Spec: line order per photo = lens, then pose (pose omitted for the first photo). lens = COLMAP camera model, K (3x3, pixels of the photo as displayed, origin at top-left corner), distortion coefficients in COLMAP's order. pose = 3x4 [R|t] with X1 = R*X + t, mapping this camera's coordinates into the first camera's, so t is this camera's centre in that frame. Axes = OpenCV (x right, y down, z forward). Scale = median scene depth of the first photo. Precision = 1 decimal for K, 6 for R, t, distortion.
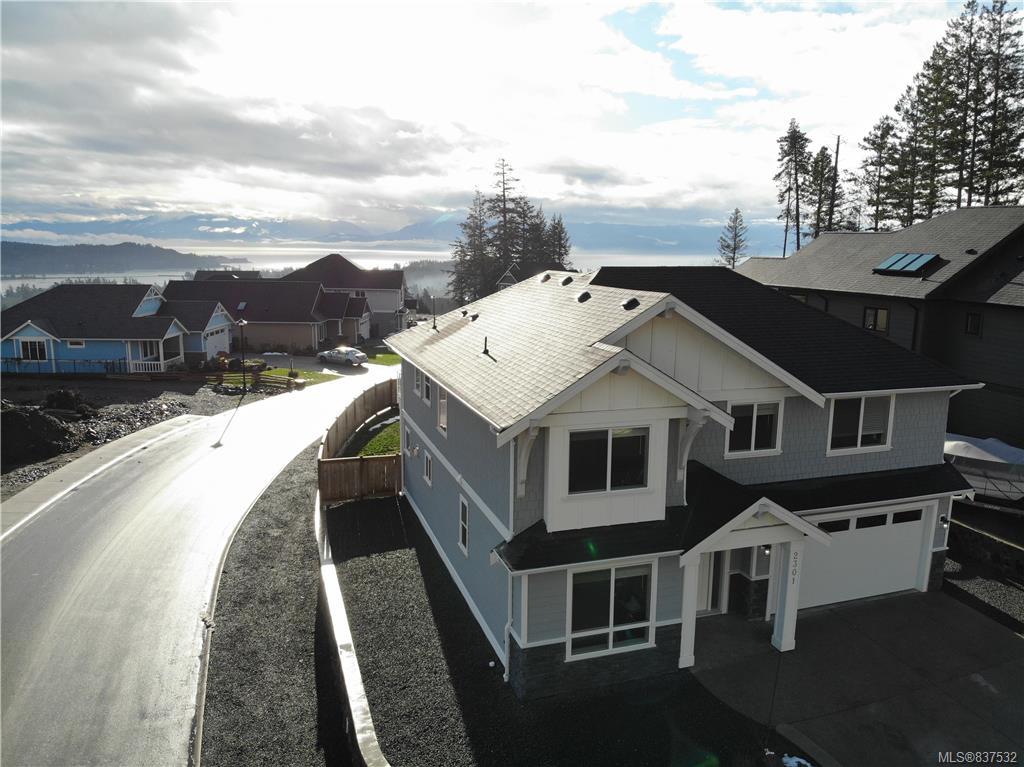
lens RADIAL K [[755.6, 0, 512.0], [0, 755.6, 383.5], [0, 0, 1]] dist [0.114336, -0.265611]
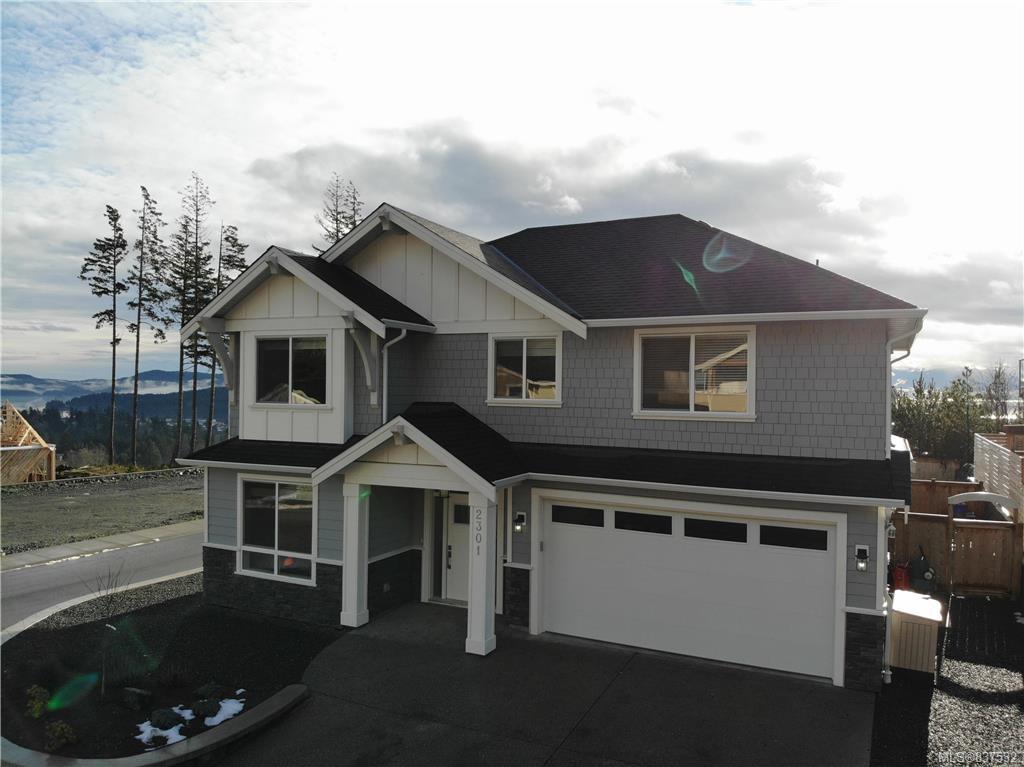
lens RADIAL K [[755.6, 0, 512.0], [0, 755.6, 383.5], [0, 0, 1]] dist [0.114336, -0.265611]
pose [[0.694145, -0.014406, -0.719691, 0.986276], [-0.129699, 0.980934, -0.144731, 0.211939], [0.708054, 0.193808, 0.679042, 0.514374]]
